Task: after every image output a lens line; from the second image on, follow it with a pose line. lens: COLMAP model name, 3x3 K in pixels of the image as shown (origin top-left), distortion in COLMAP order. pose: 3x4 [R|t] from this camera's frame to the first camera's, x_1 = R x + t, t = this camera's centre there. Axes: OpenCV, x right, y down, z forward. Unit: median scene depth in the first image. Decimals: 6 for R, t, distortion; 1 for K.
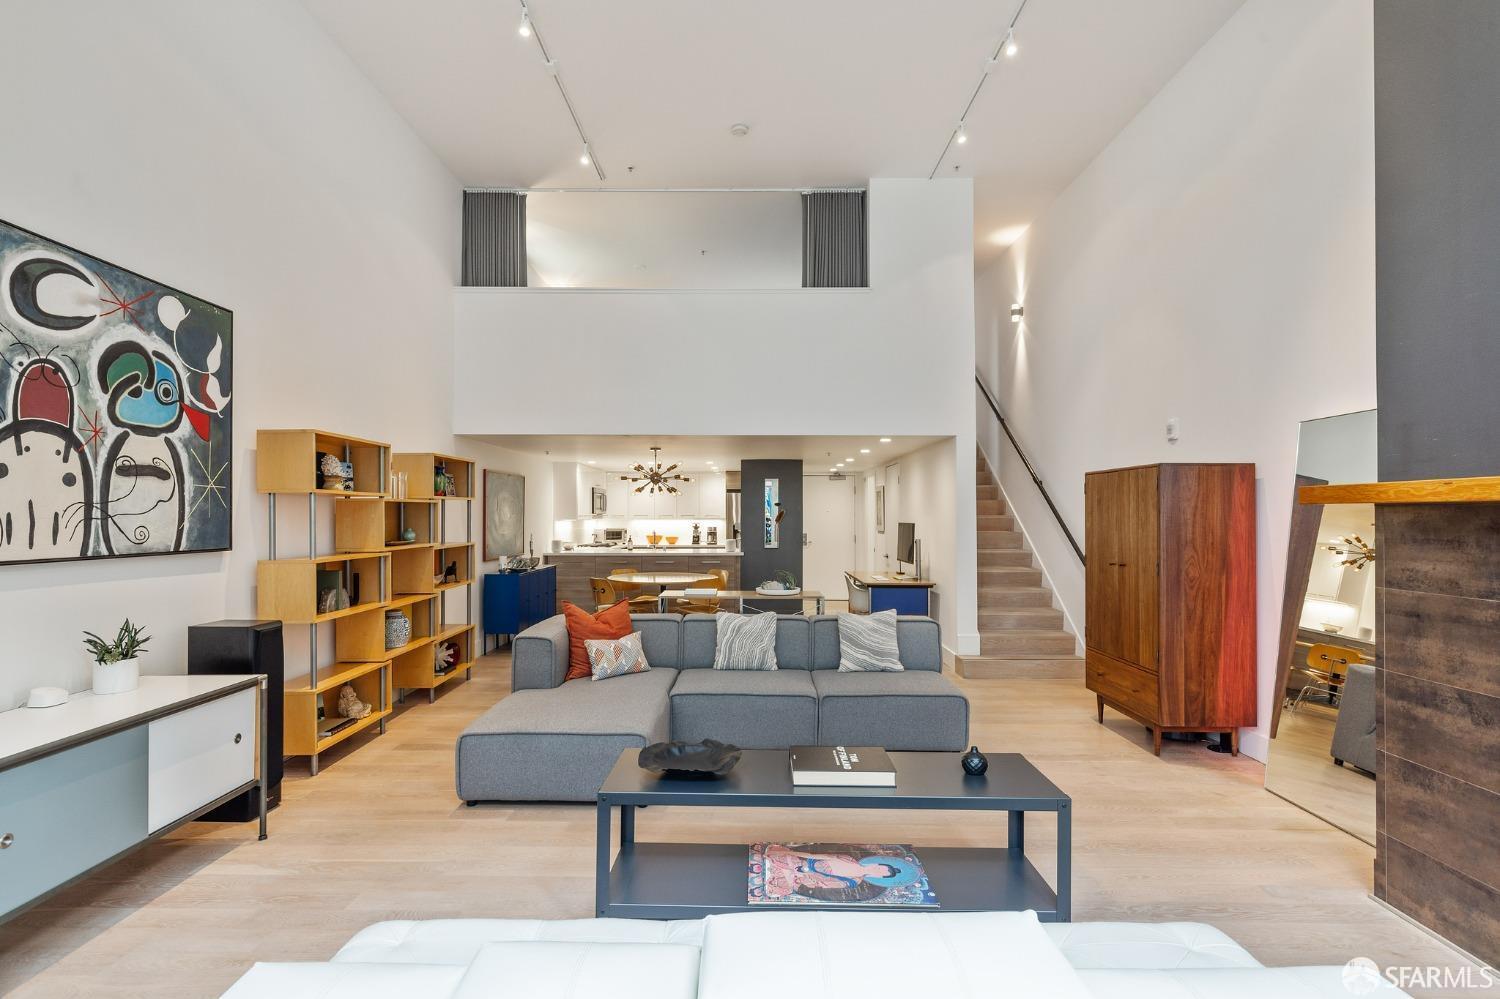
lens RADIAL K [[725.7, 0, 732.1], [0, 725.7, 505.9], [0, 0, 1]] dist [-0.003536, 0.001891]
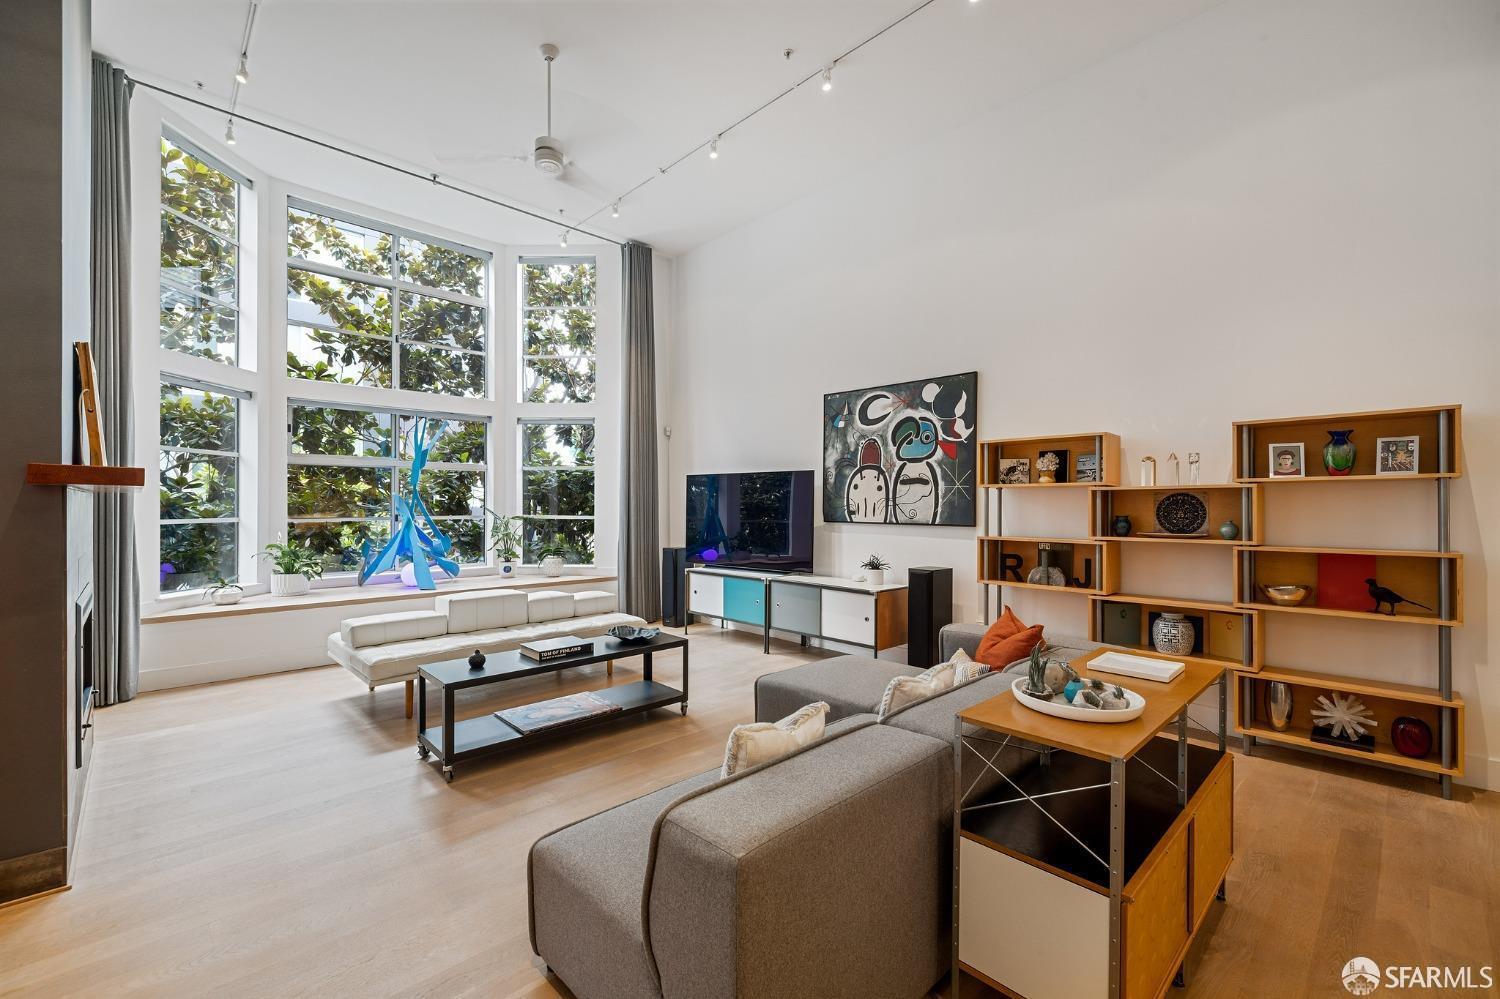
lens RADIAL K [[635.0, 0, 754.0], [0, 635.0, 501.4], [0, 0, 1]] dist [0.004936, -0.000521]
pose [[-0.697098, 0.001366, -0.716974, 0.660379], [0.011592, 0.999889, -0.009366, 0.015756], [0.716882, -0.014841, -0.697036, 1.744921]]
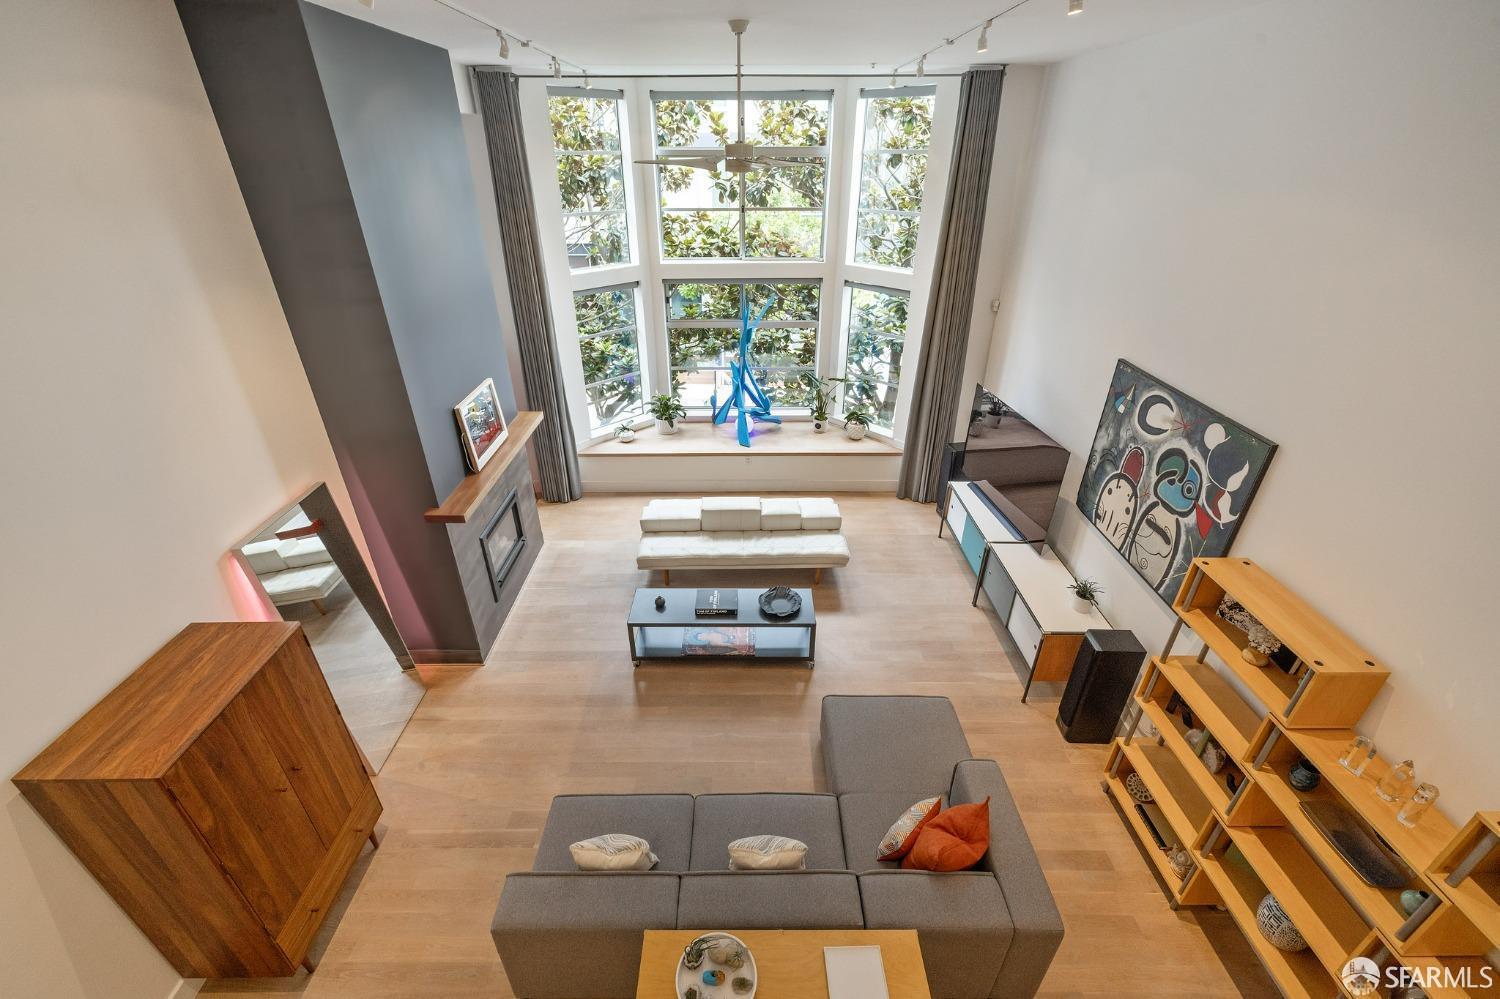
lens RADIAL K [[635.0, 0, 748.7], [0, 635.0, 505.7], [0, 0, 1]] dist [0.004936, -0.000521]
pose [[-0.999380, 0.018172, -0.030159, 0.076284], [0.001439, 0.876896, 0.480679, -0.679767], [0.035181, 0.480337, -0.876378, 1.958091]]
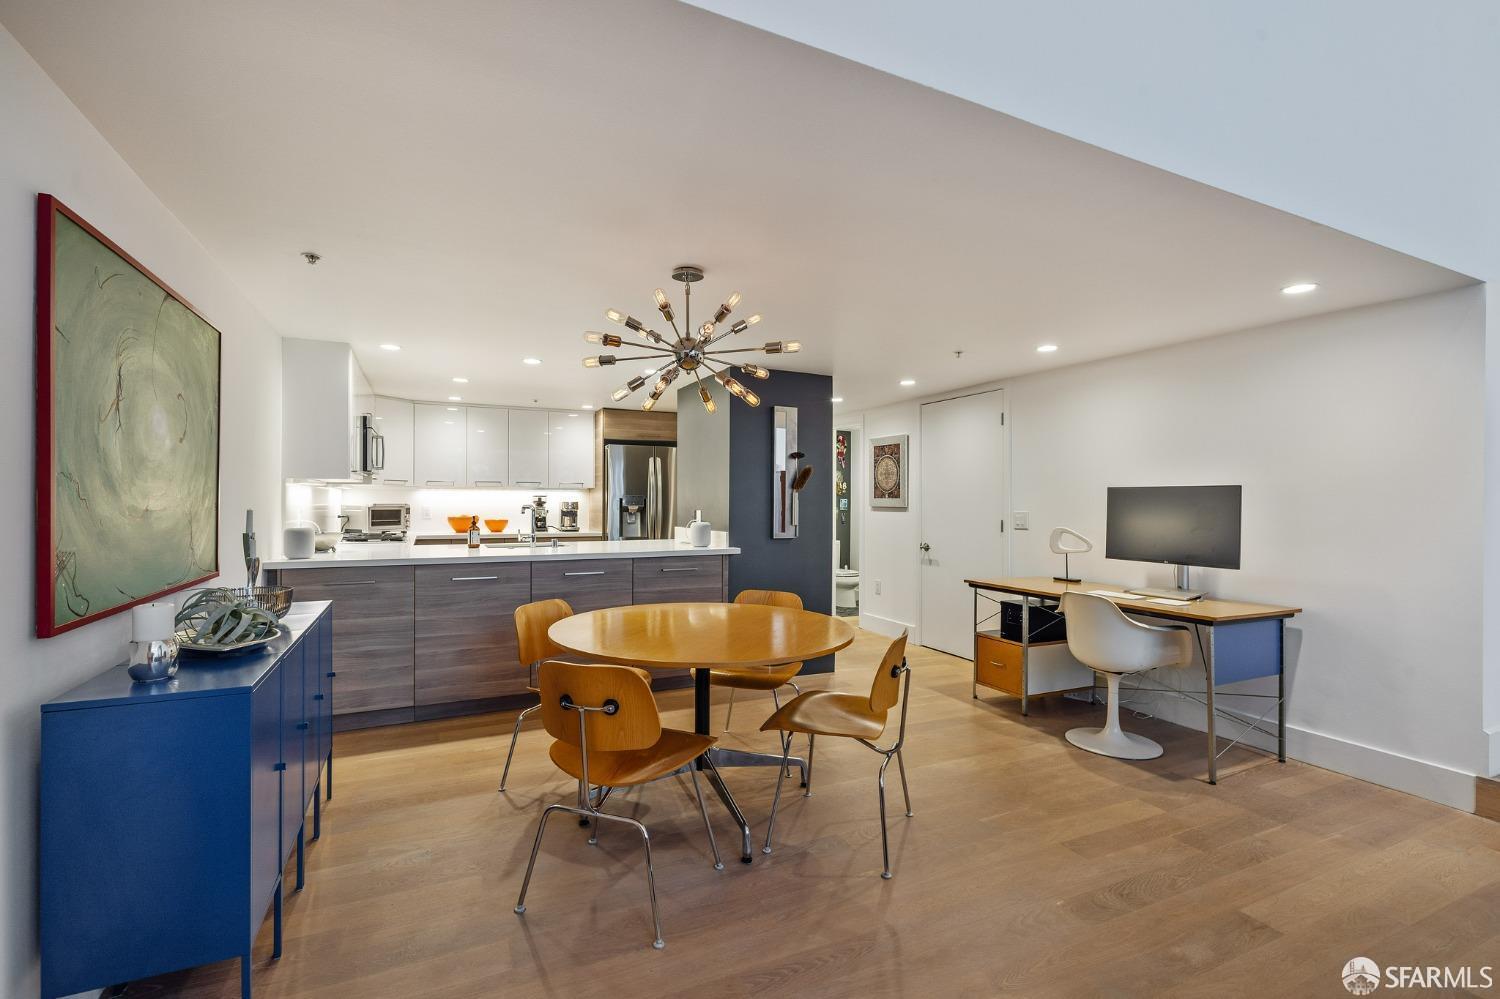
lens RADIAL K [[687.4, 0, 749.6], [0, 687.4, 496.8], [0, 0, 1]] dist [-0.003382, 0.000060]
pose [[0.900238, 0.005981, 0.435357, -0.510682], [-0.010278, 0.999919, 0.007514, 0.067843], [-0.435276, -0.011239, 0.900227, 1.534755]]
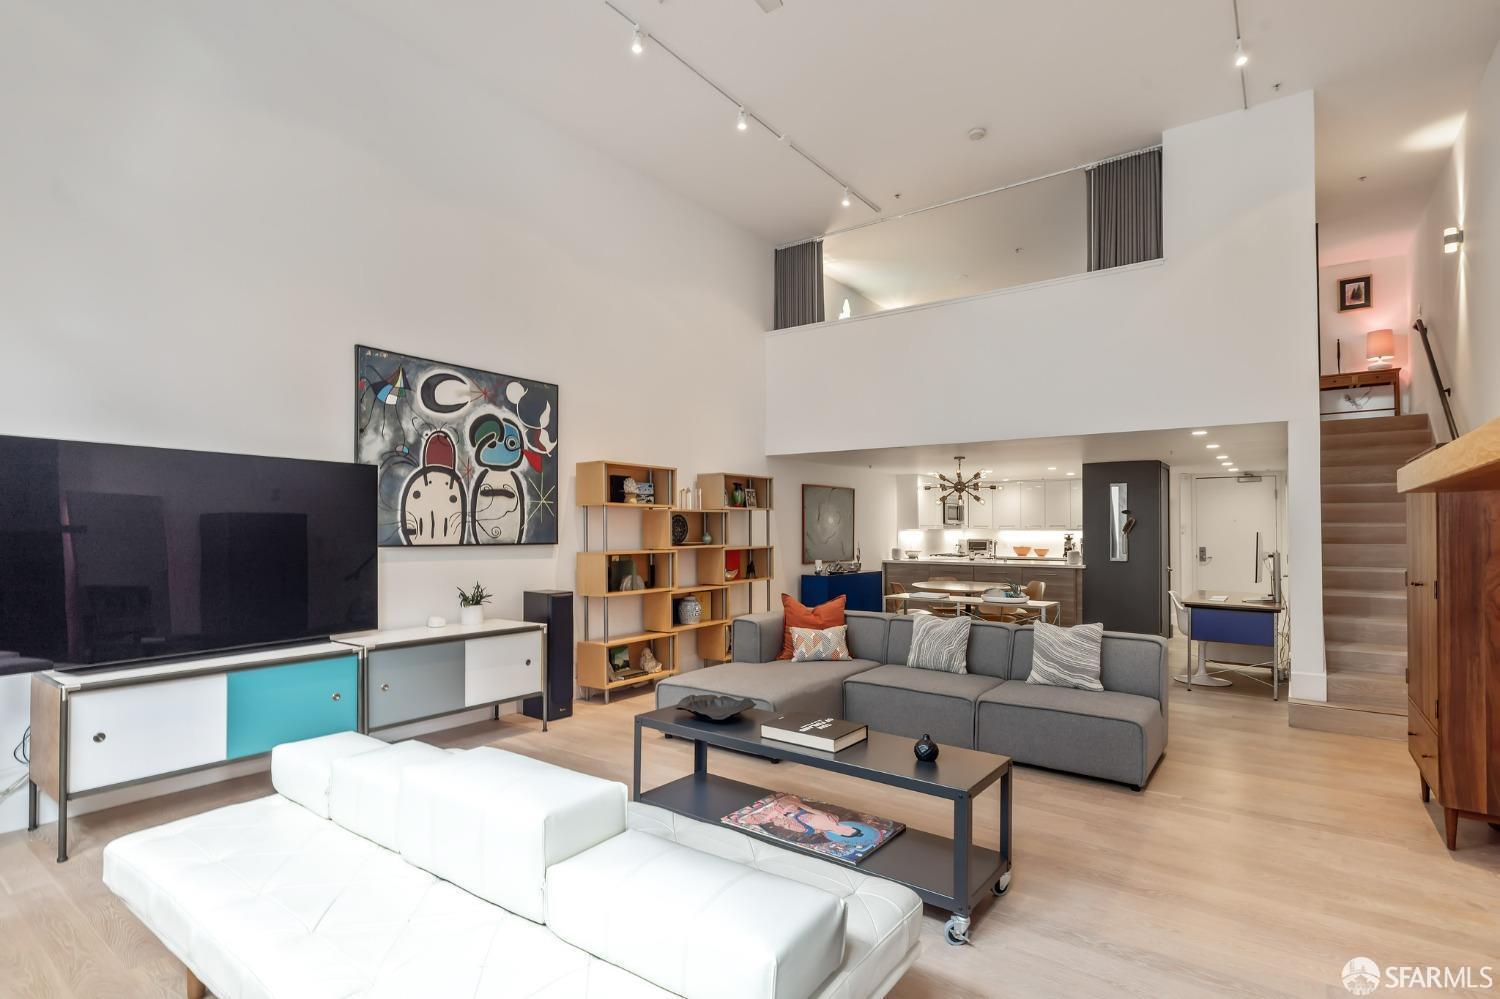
lens RADIAL K [[725.7, 0, 723.9], [0, 725.7, 520.1], [0, 0, 1]] dist [-0.003536, 0.001891]
pose [[0.806222, -0.005649, -0.591586, 0.518067], [0.005899, 0.999981, -0.001510, 0.016775], [0.591583, -0.002273, 0.806241, -0.009907]]
